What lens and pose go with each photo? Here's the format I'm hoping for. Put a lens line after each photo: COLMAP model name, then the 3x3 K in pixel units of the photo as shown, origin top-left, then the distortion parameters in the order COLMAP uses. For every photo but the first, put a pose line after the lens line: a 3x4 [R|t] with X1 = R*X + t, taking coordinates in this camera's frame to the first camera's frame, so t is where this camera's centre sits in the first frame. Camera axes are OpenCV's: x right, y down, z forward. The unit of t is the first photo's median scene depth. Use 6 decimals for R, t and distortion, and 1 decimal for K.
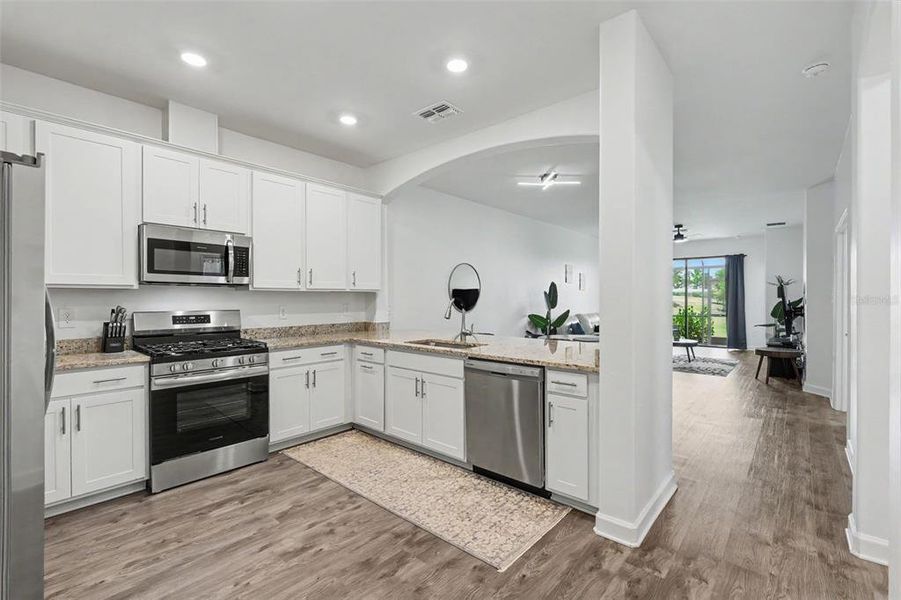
lens RADIAL K [[399.3, 0, 450.6], [0, 399.3, 296.9], [0, 0, 1]] dist [0.001903, 0.000268]
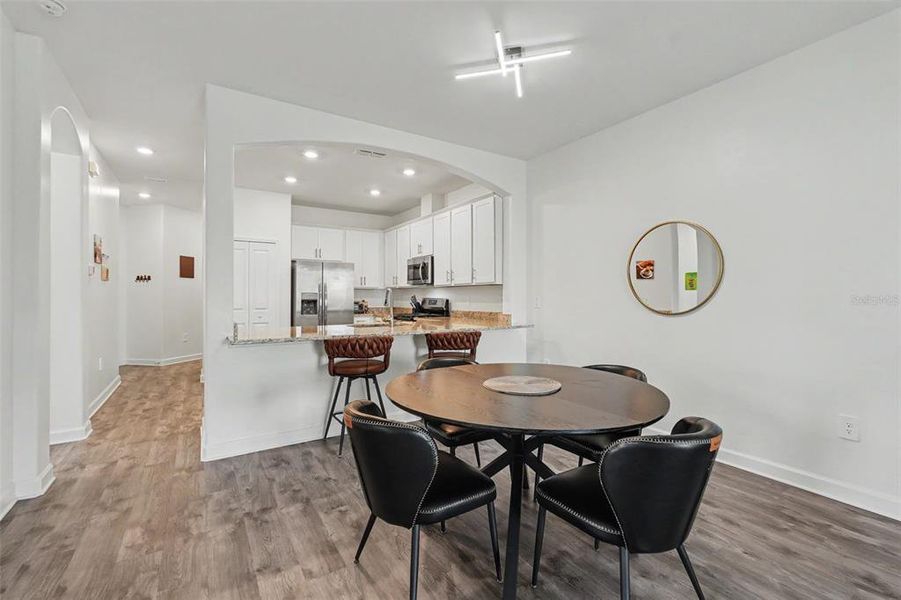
lens RADIAL K [[389.8, 0, 447.9], [0, 389.8, 295.8], [0, 0, 1]] dist [-0.001580, -0.000320]
pose [[-0.286025, 0.001967, -0.958220, 1.185715], [0.001953, 0.999997, 0.001470, 0.022133], [0.958220, -0.001451, -0.286028, 1.665769]]
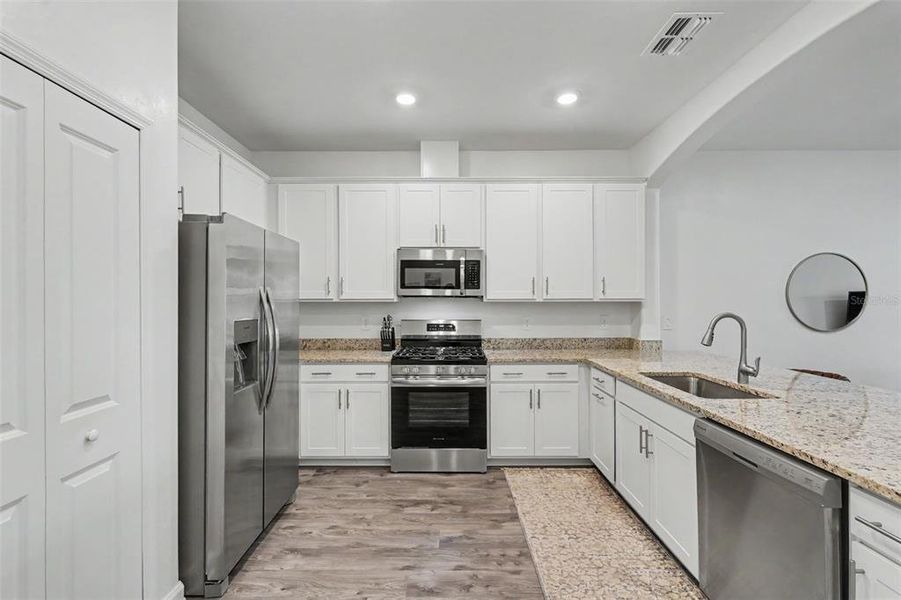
lens RADIAL K [[394.2, 0, 448.3], [0, 394.2, 301.1], [0, 0, 1]] dist [0.001925, 0.000091]
pose [[0.657223, 0.000481, -0.753696, 0.219162], [0.001831, 0.999996, 0.002234, -0.021776], [0.753694, -0.002848, 0.657220, 0.287022]]
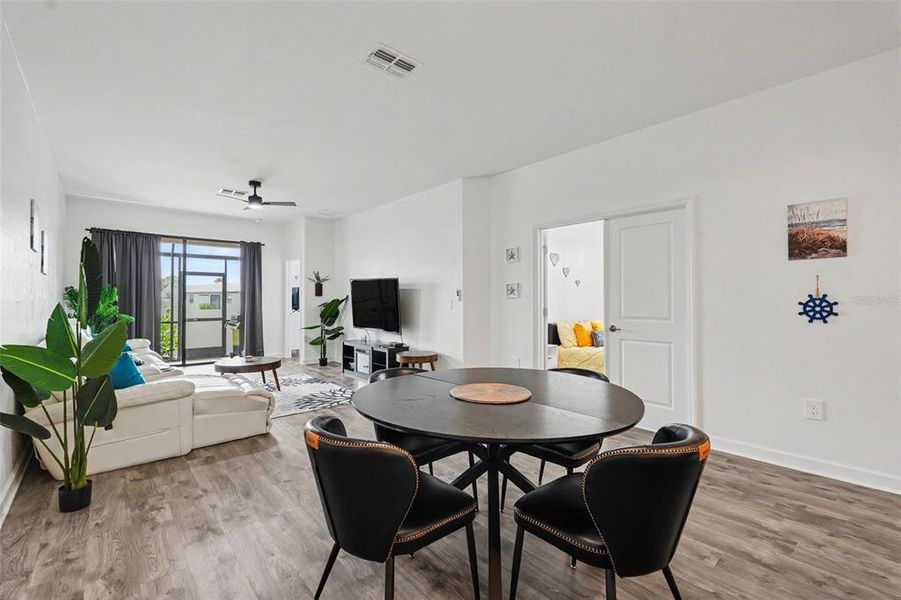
lens RADIAL K [[389.8, 0, 447.9], [0, 389.8, 295.8], [0, 0, 1]] dist [-0.001580, -0.000320]
pose [[0.117106, 0.008369, 0.993084, -0.035787], [-0.000178, 0.999965, -0.008406, 0.024651], [-0.993119, 0.000808, 0.117104, 1.595747]]
